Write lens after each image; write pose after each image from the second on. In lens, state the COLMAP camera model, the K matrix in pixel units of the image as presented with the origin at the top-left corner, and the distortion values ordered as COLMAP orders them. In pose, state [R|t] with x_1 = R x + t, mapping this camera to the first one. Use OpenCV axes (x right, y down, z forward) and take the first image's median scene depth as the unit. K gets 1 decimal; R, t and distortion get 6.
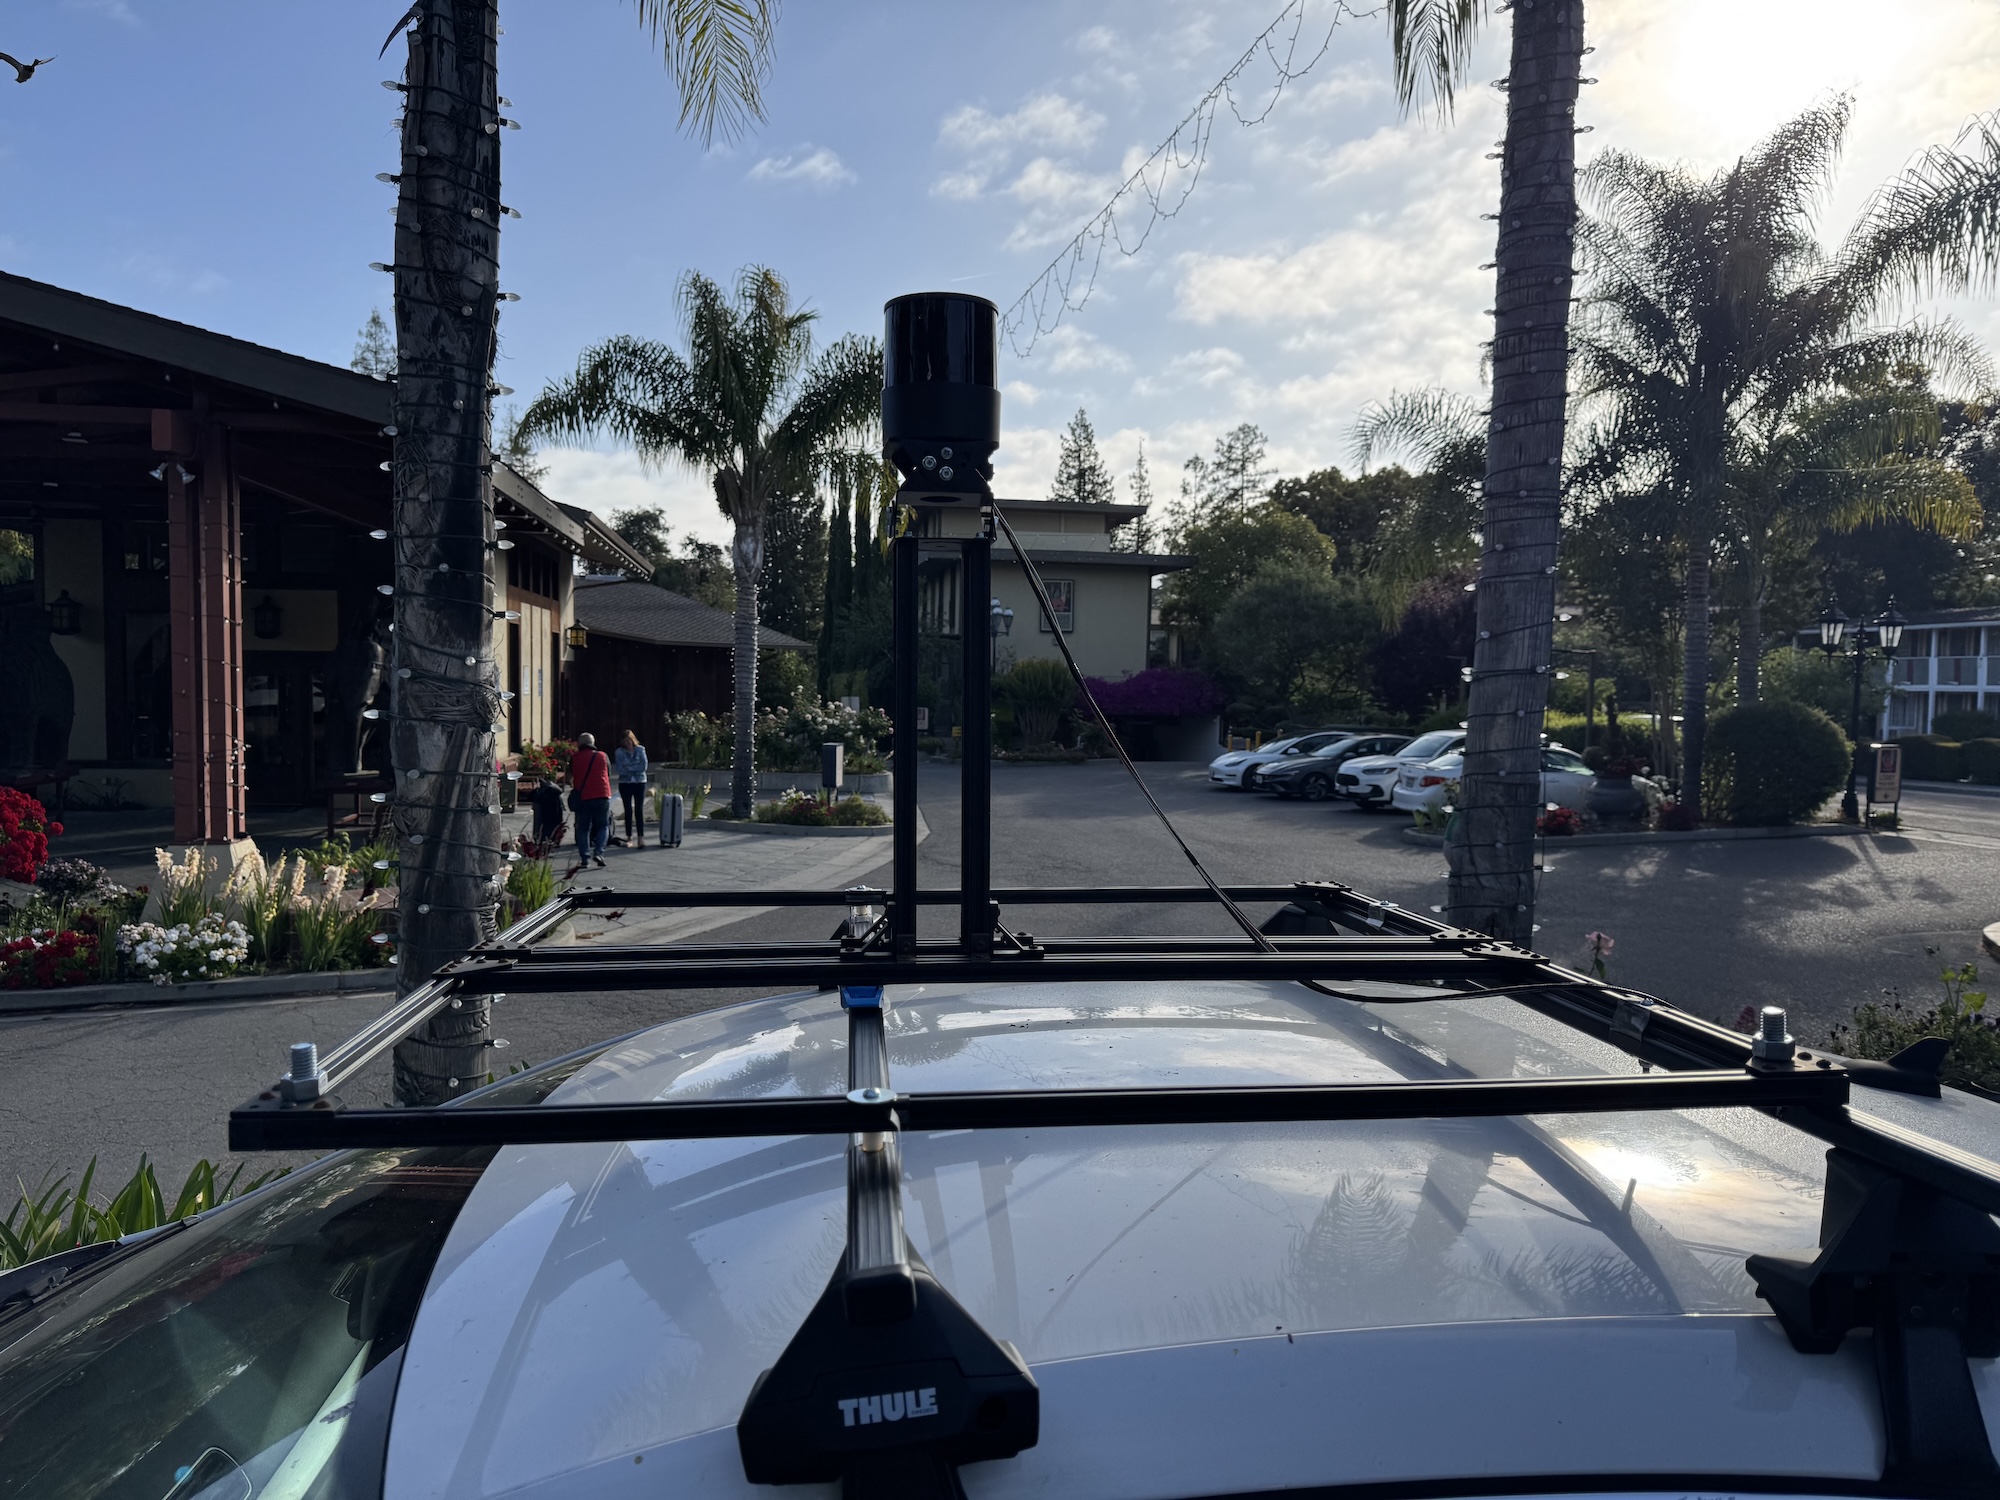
lens RADIAL K [[1417.5, 0, 1047.1], [0, 1417.5, 804.7], [0, 0, 1]] dist [0.093101, -0.092115]
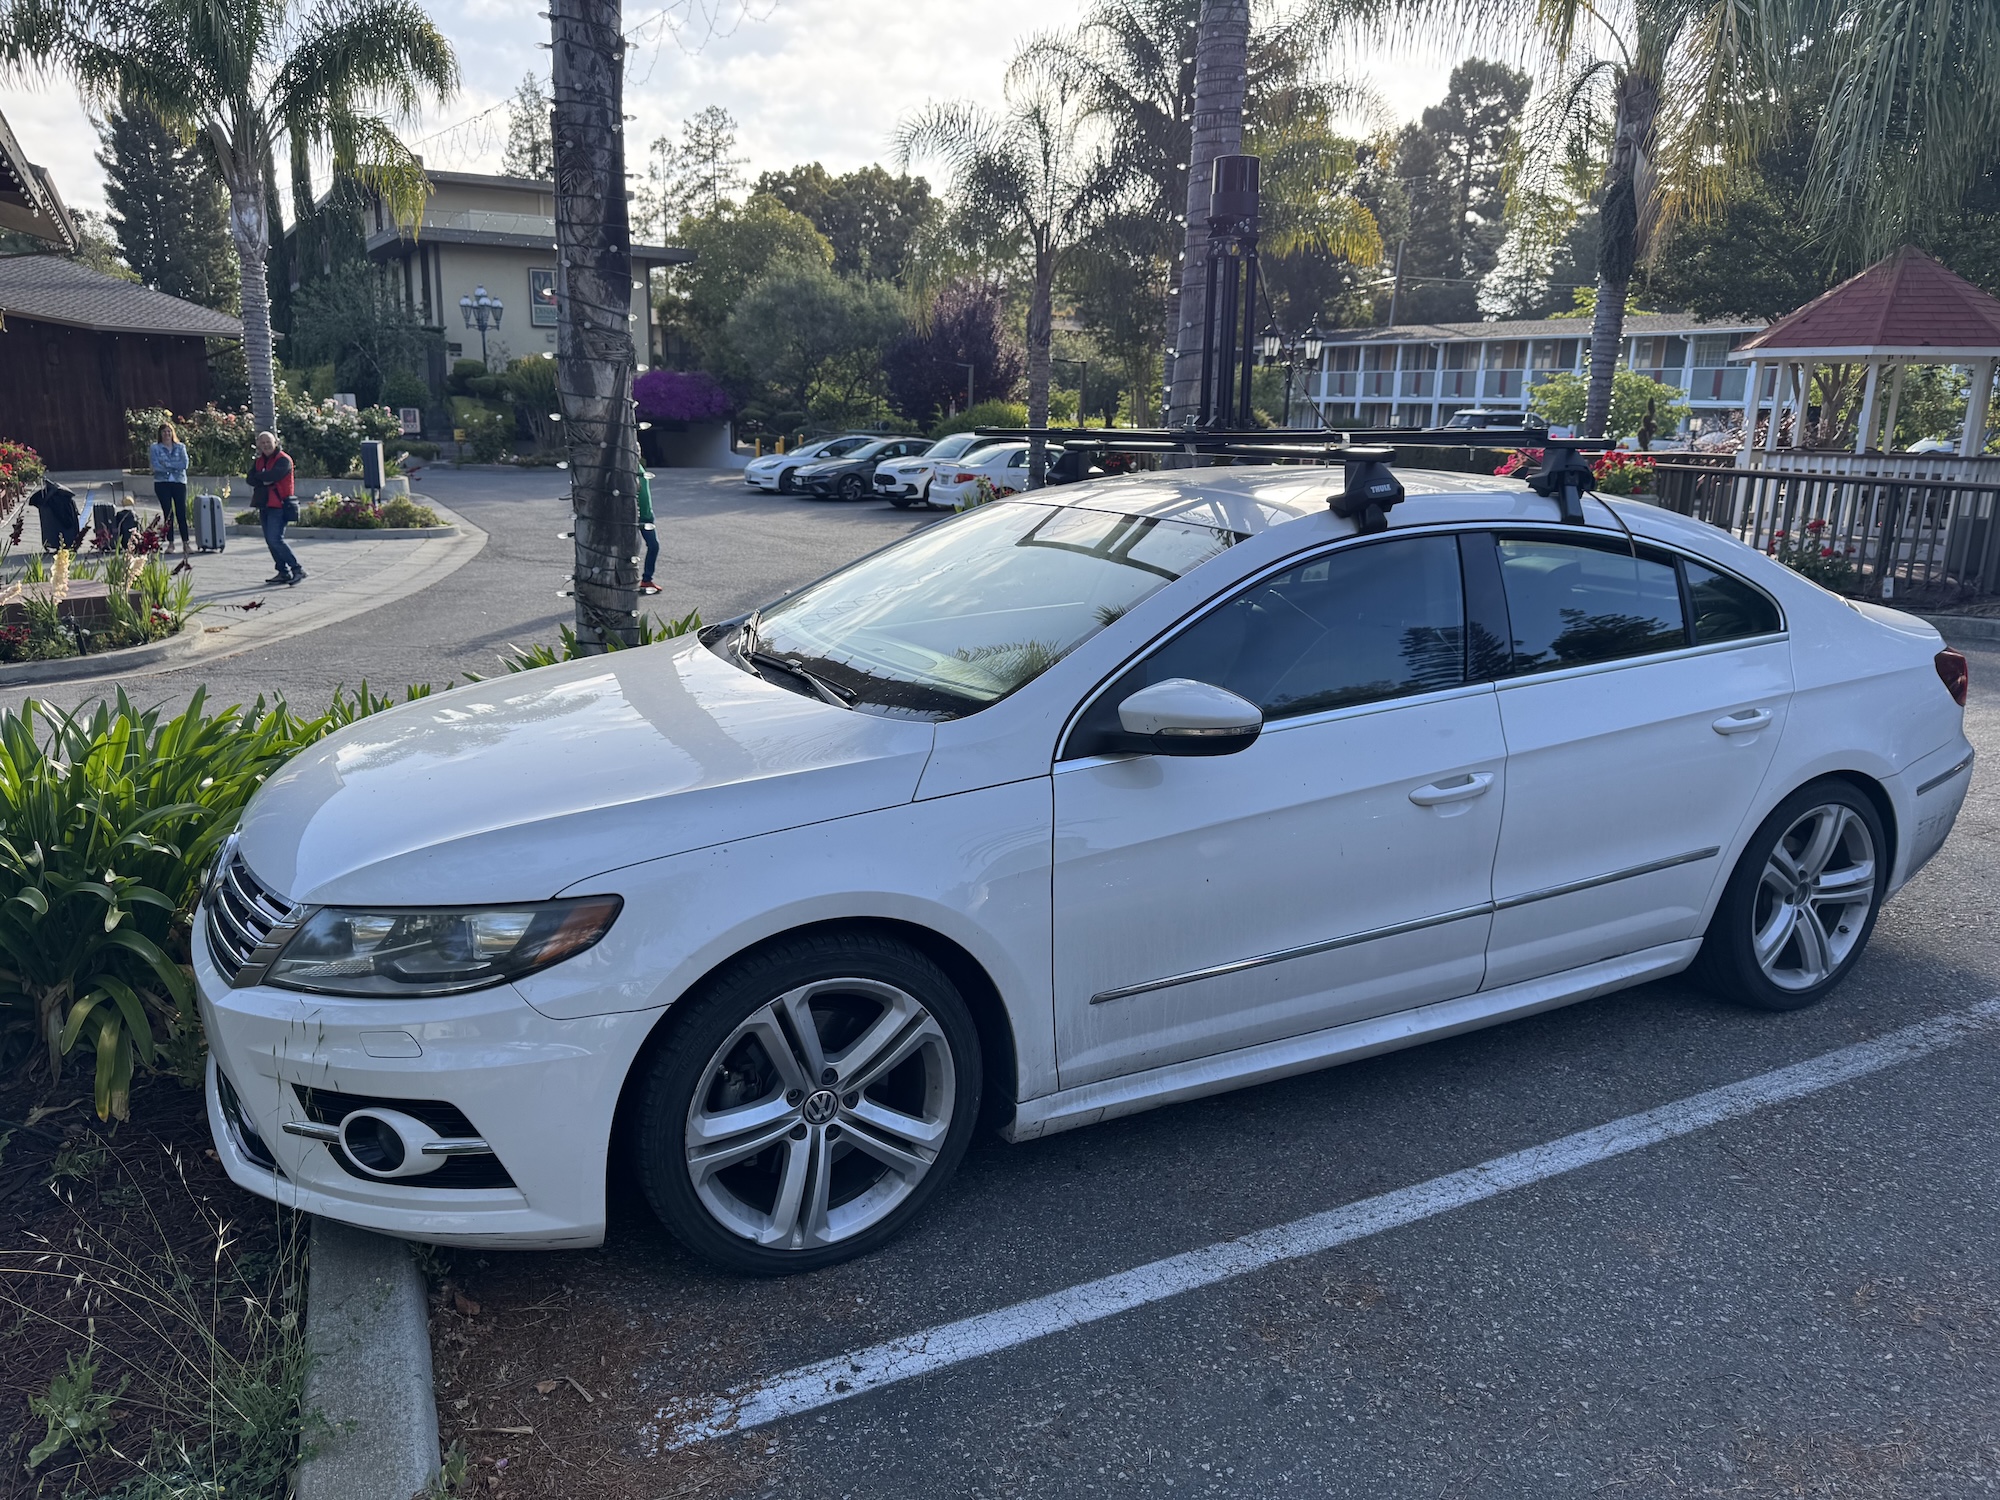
lens RADIAL K [[1417.5, 0, 1047.1], [0, 1417.5, 804.7], [0, 0, 1]] dist [0.093101, -0.092115]
pose [[0.929811, -0.096466, 0.355170, -0.070435], [0.026919, 0.980279, 0.195775, 0.013512], [-0.367052, -0.172472, 0.914071, -0.070522]]
